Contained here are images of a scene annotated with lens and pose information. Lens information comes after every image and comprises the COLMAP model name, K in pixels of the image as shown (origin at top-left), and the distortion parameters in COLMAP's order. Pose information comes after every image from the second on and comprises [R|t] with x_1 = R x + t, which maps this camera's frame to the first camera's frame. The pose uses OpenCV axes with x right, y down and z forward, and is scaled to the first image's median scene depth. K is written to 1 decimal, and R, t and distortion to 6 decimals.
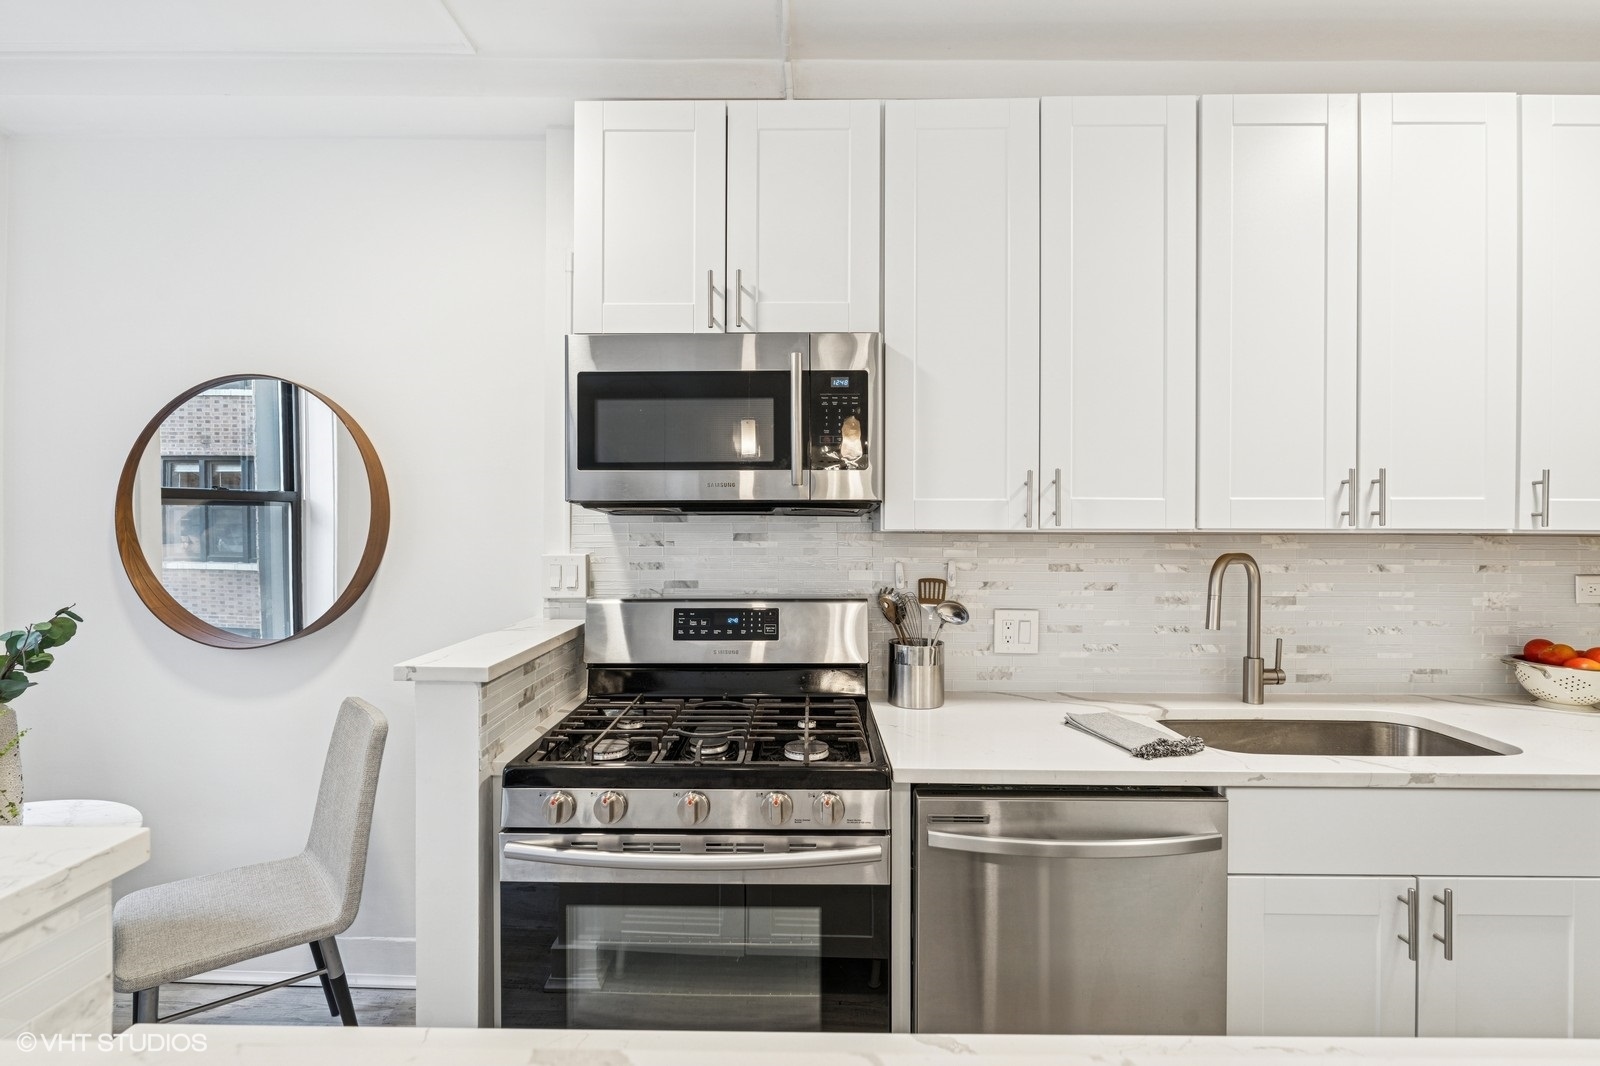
lens RADIAL K [[745.2, 0, 796.2], [0, 745.2, 525.8], [0, 0, 1]] dist [0.000739, -0.000179]
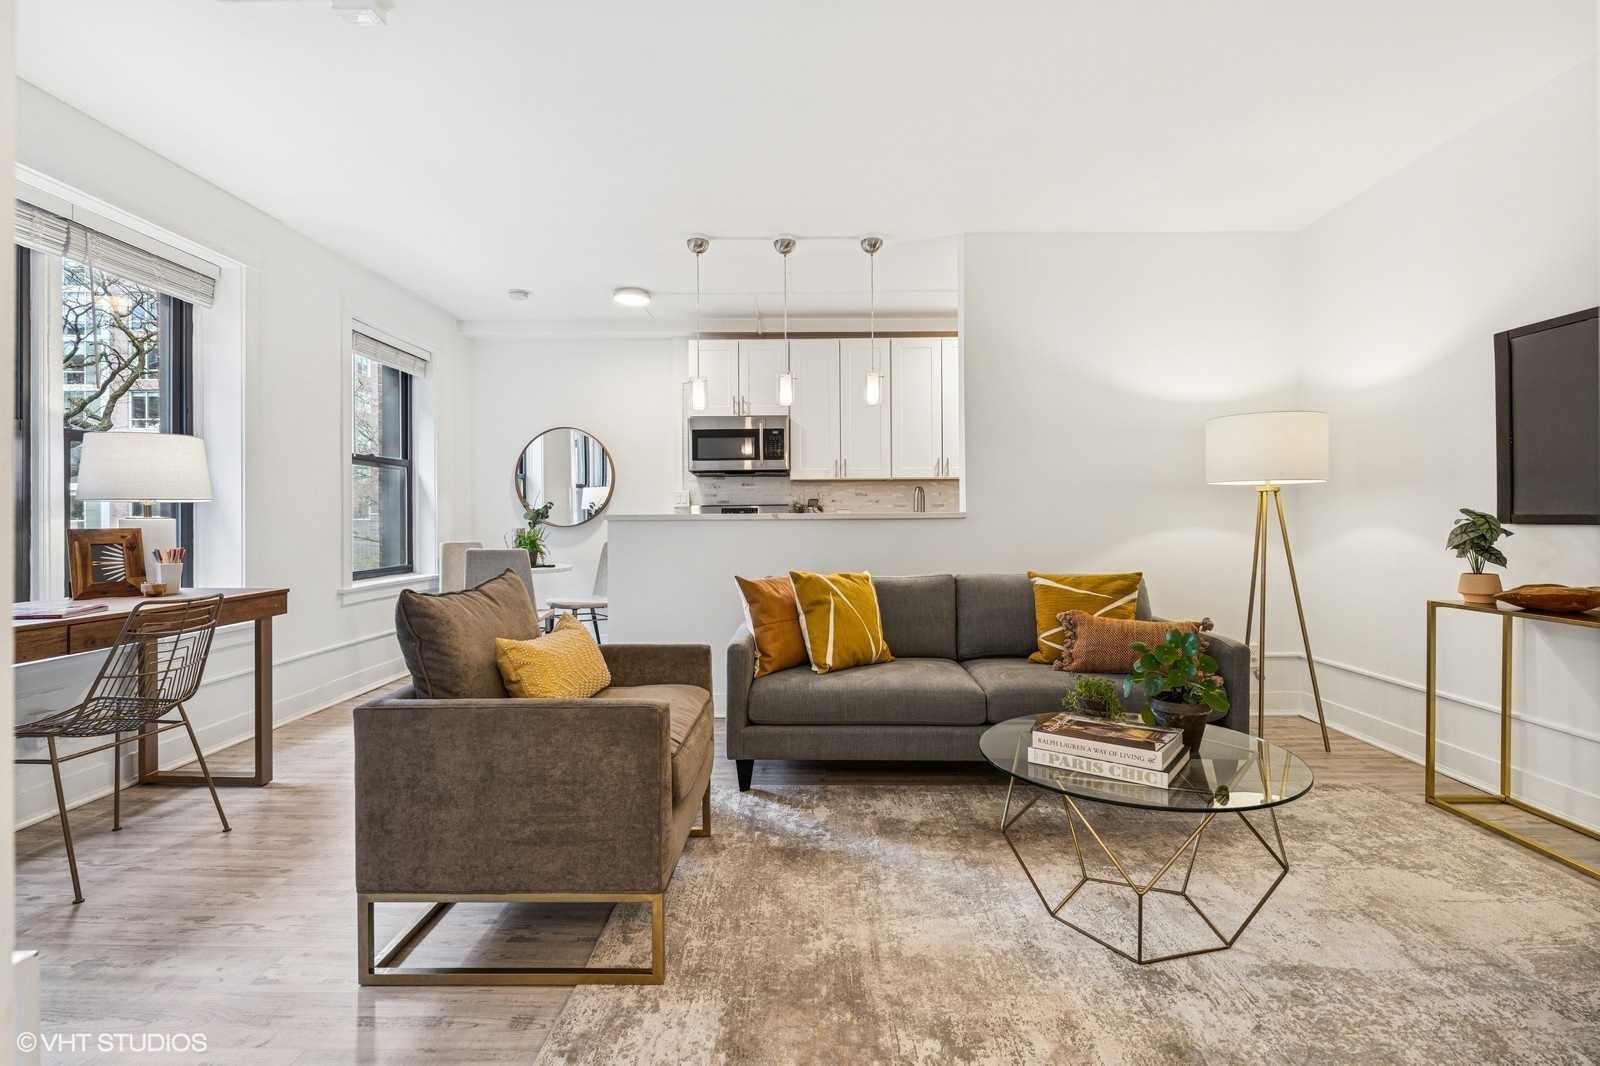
lens RADIAL K [[745.2, 0, 799.2], [0, 745.2, 515.4], [0, 0, 1]] dist [0.000739, -0.000179]
pose [[0.999947, -0.008728, -0.005496, 0.153841], [0.008711, 0.999957, -0.003110, 0.150842], [0.005522, 0.003062, 0.999980, -1.906761]]
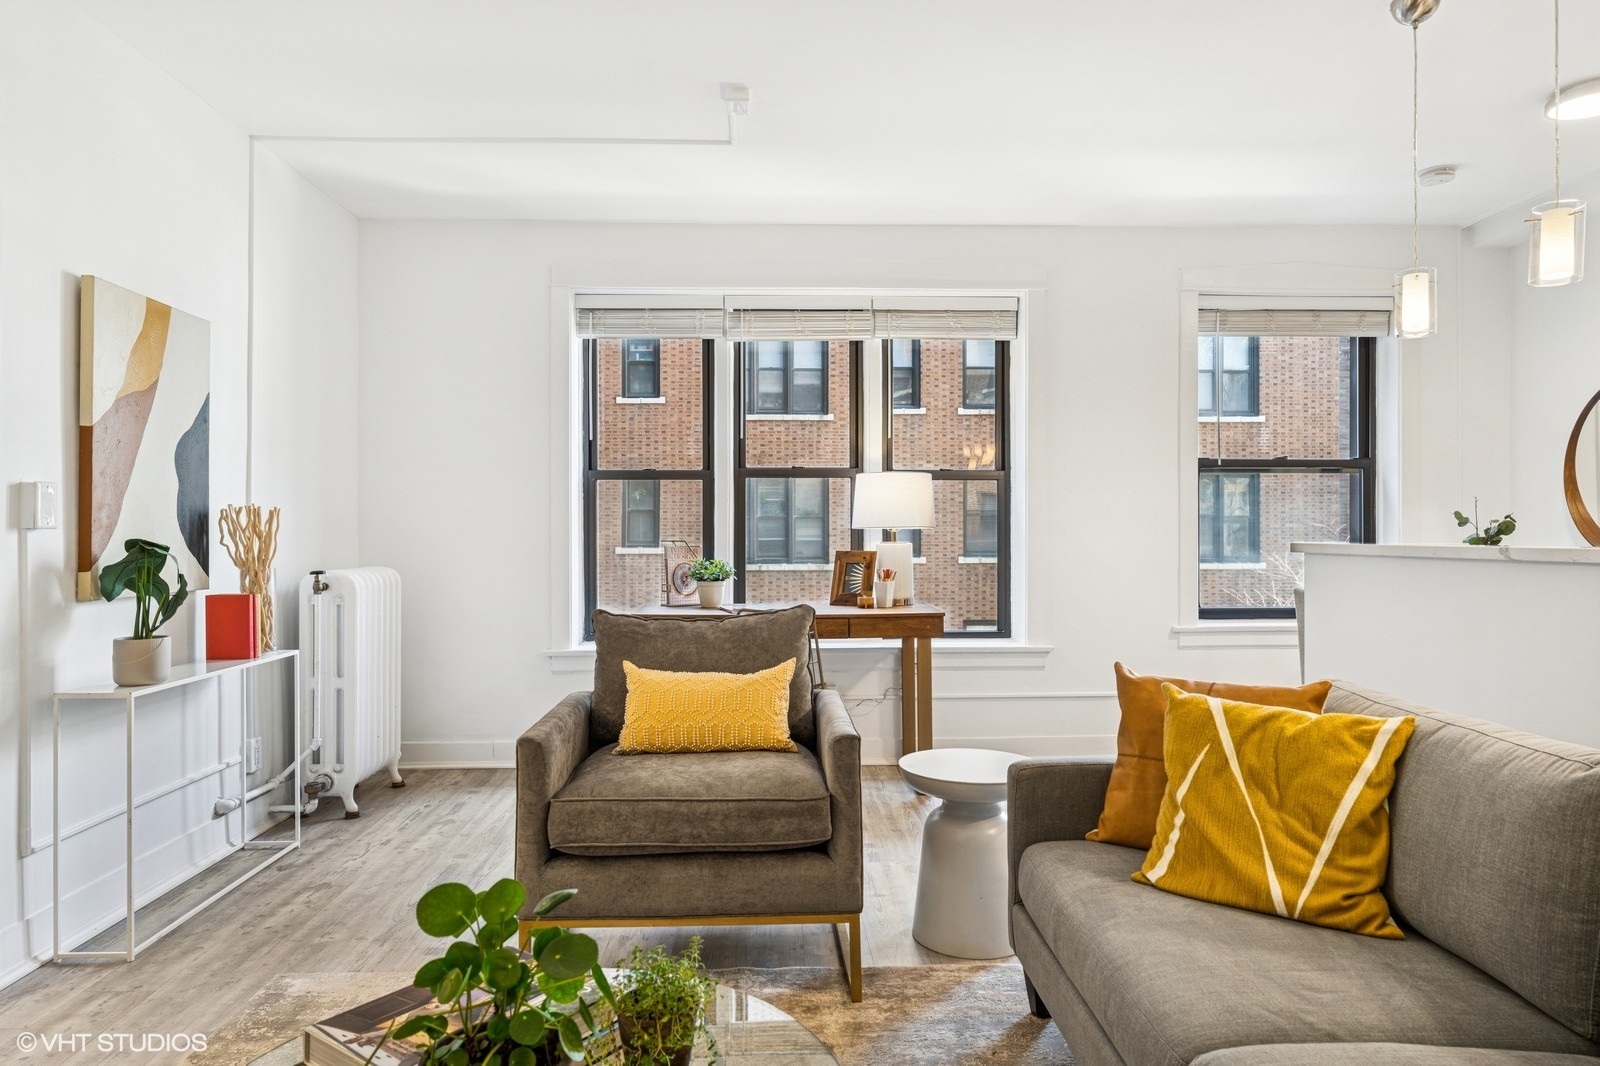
lens RADIAL K [[1005.0, 0, 802.5], [0, 1005.0, 534.2], [0, 0, 1]] dist [0.003814, 0.000344]
pose [[0.050642, -0.002701, -0.998713, 1.210186], [0.001709, 0.999995, -0.002618, 0.126154], [0.998715, -0.001574, 0.050647, -0.775067]]
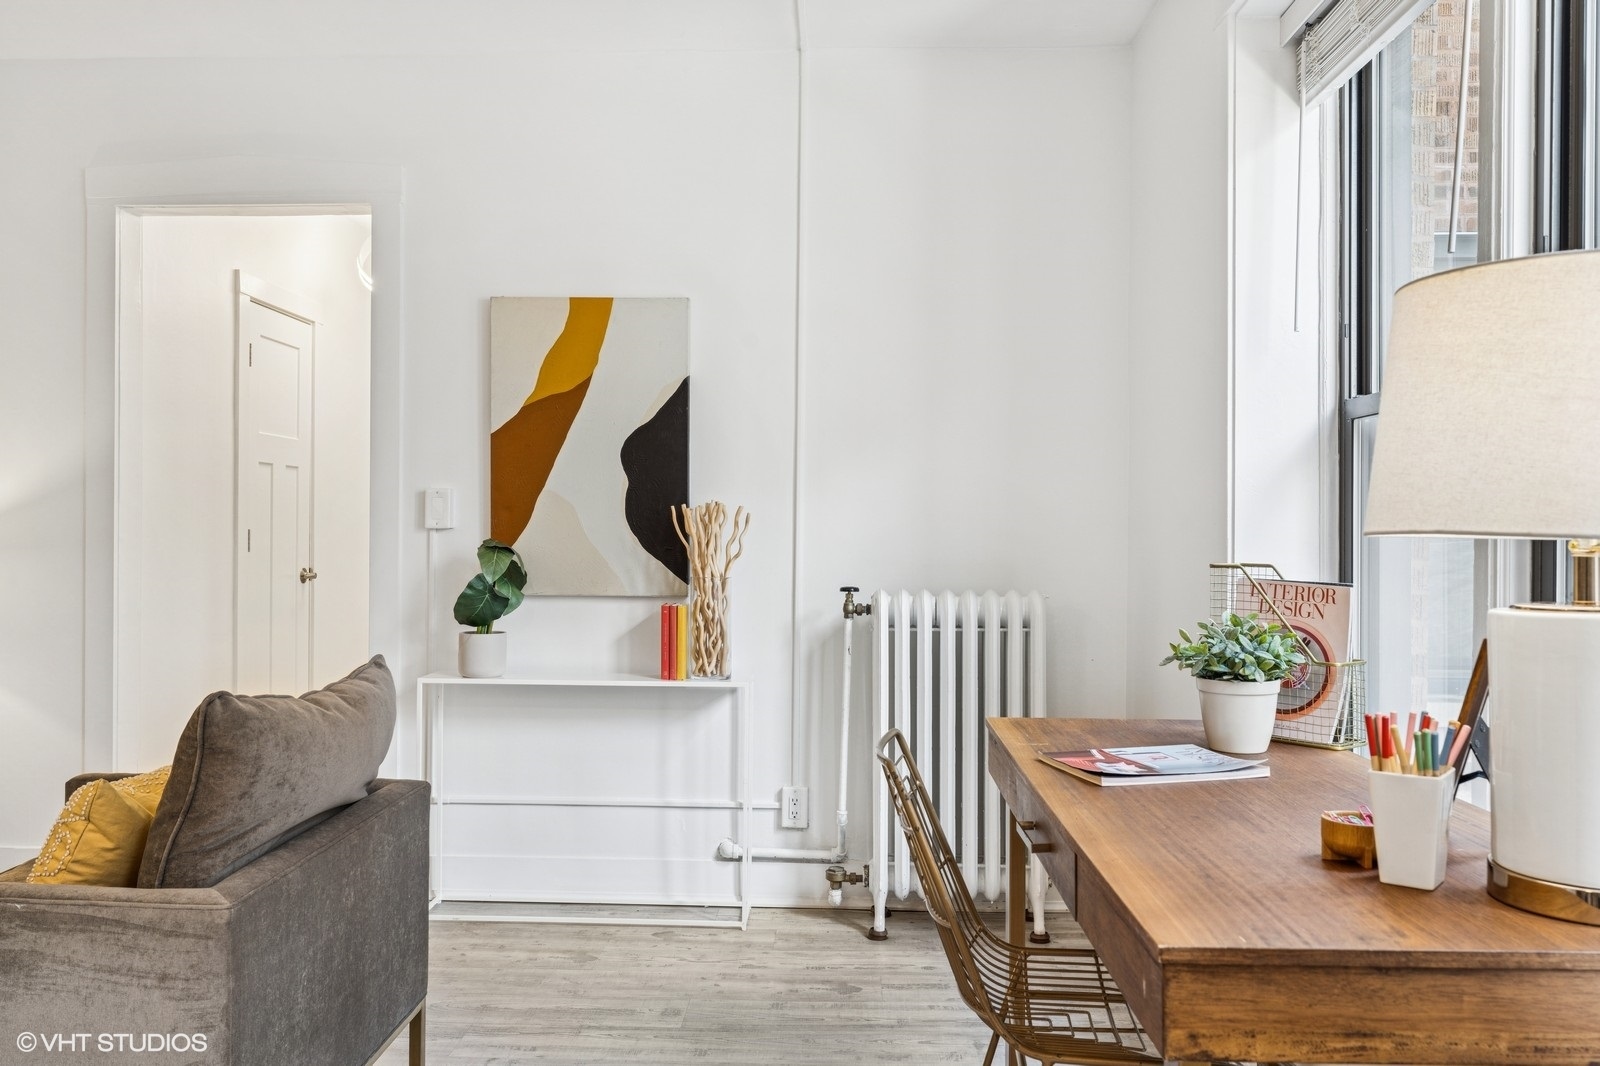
lens RADIAL K [[1256.4, 0, 794.1], [0, 1256.4, 534.4], [0, 0, 1]] dist [-0.007535, 0.000918]
pose [[-0.999267, -0.012360, 0.036232, -0.782434], [-0.012058, 0.999891, 0.008559, 0.099782], [-0.036334, 0.008115, -0.999307, 0.204242]]
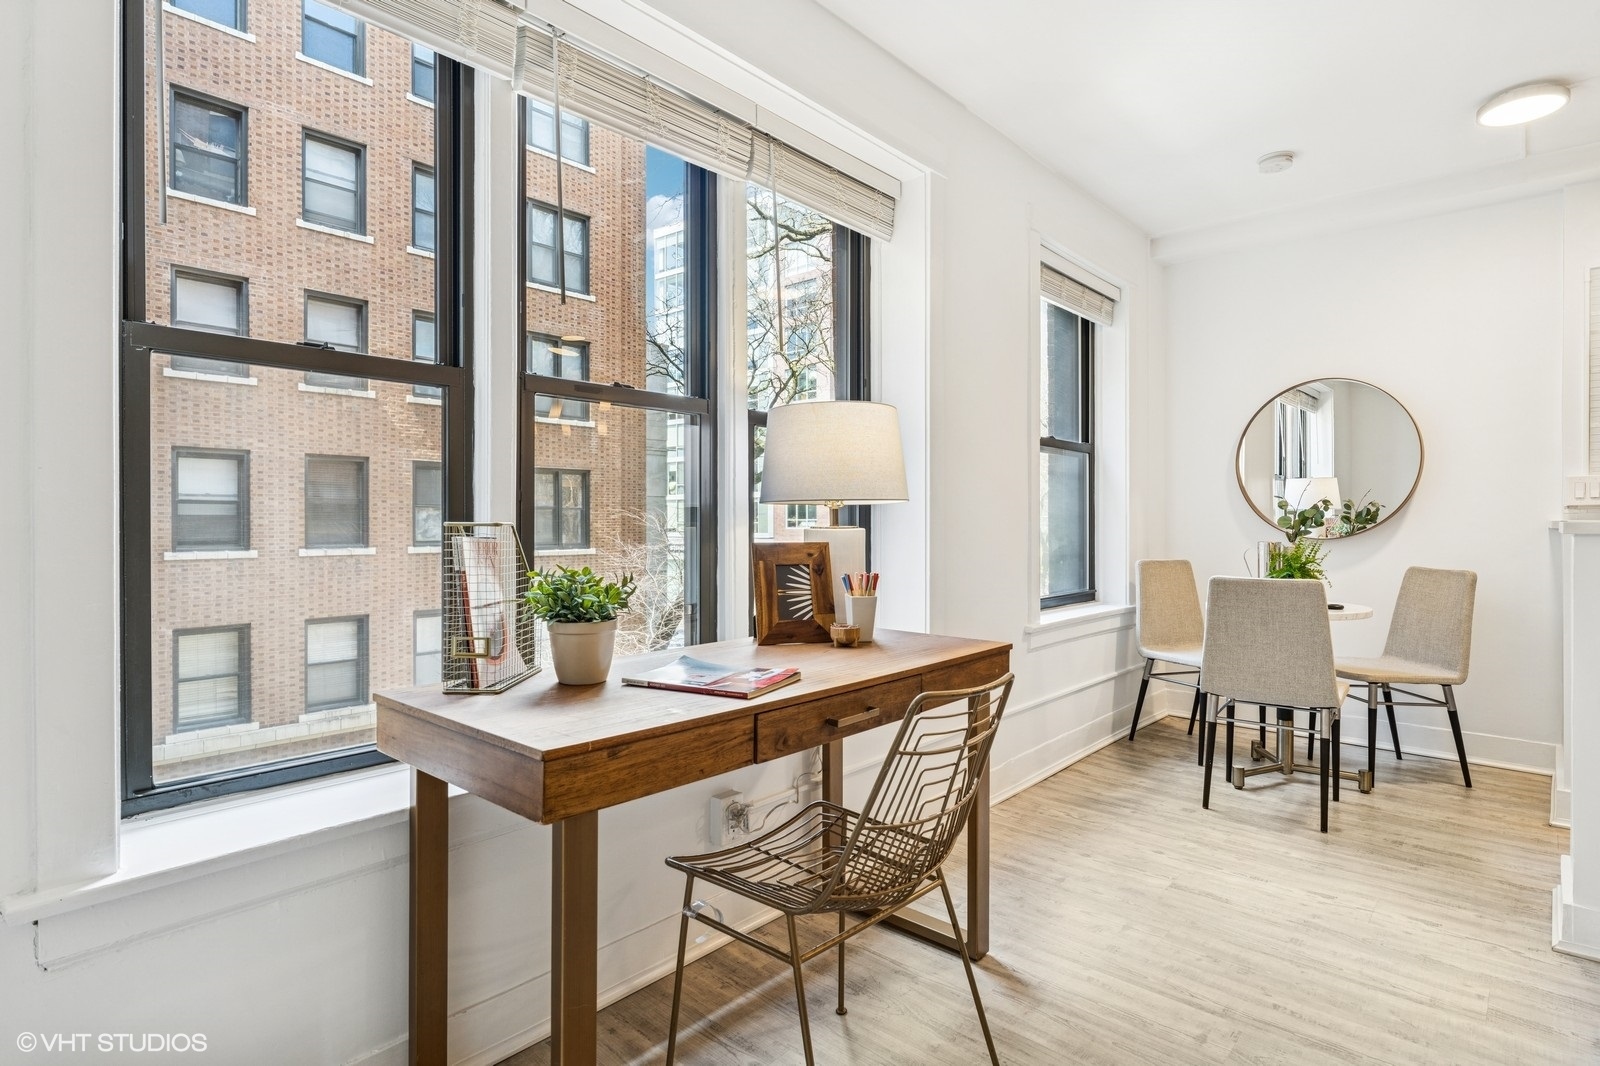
lens RADIAL K [[831.7, 0, 796.9], [0, 831.7, 528.2], [0, 0, 1]] dist [-0.001343, -0.000836]
pose [[0.749968, -0.001527, -0.661472, -0.422014], [0.004984, 0.999982, 0.003343, 0.137584], [0.661455, -0.005804, 0.749962, -1.334074]]
